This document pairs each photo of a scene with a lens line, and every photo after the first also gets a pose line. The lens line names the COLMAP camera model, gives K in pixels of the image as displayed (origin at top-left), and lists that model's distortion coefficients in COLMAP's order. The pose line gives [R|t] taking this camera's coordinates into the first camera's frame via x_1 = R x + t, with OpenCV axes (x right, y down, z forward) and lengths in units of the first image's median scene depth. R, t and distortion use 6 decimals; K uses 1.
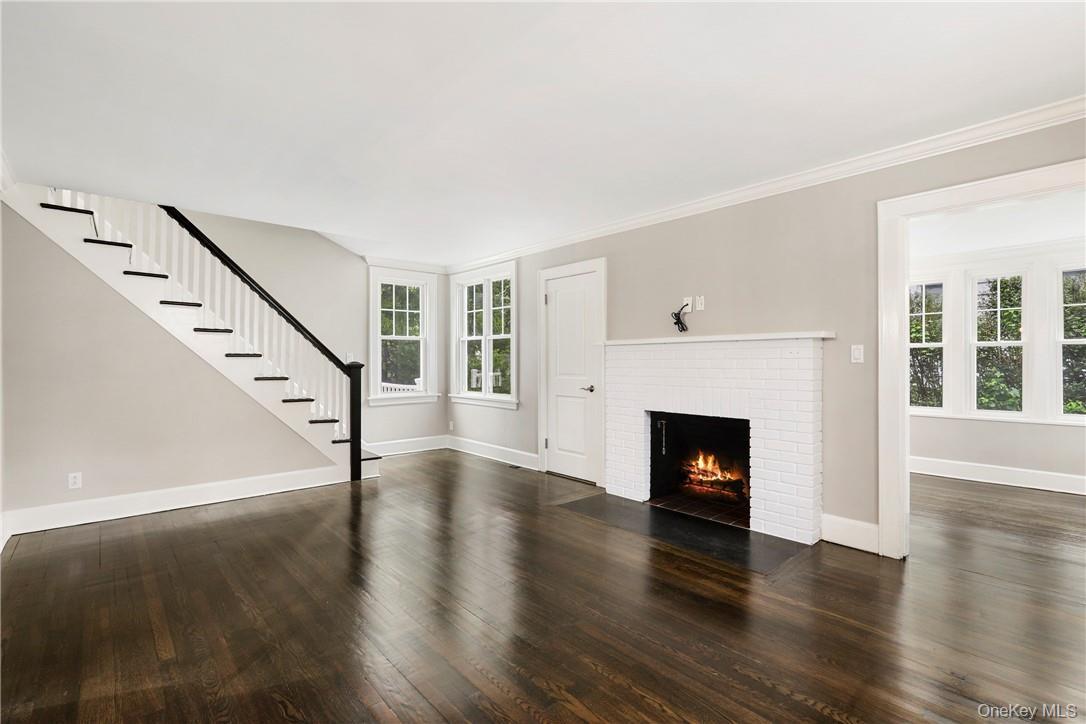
lens RADIAL K [[514.4, 0, 542.4], [0, 514.4, 355.9], [0, 0, 1]] dist [-0.020558, 0.012705]
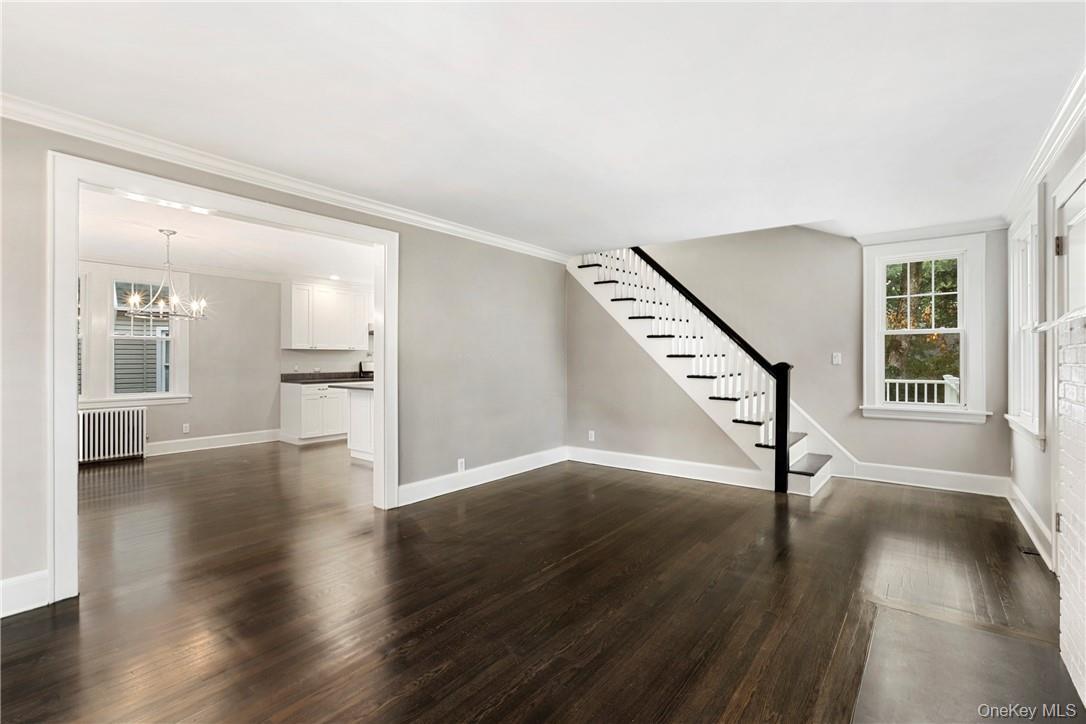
lens RADIAL K [[514.4, 0, 529.0], [0, 514.4, 354.1], [0, 0, 1]] dist [-0.020558, 0.012705]
pose [[0.175671, -0.002220, -0.984447, 0.460066], [0.007796, 0.999969, -0.000864, -0.006927], [0.984418, -0.007522, 0.175682, 0.395641]]
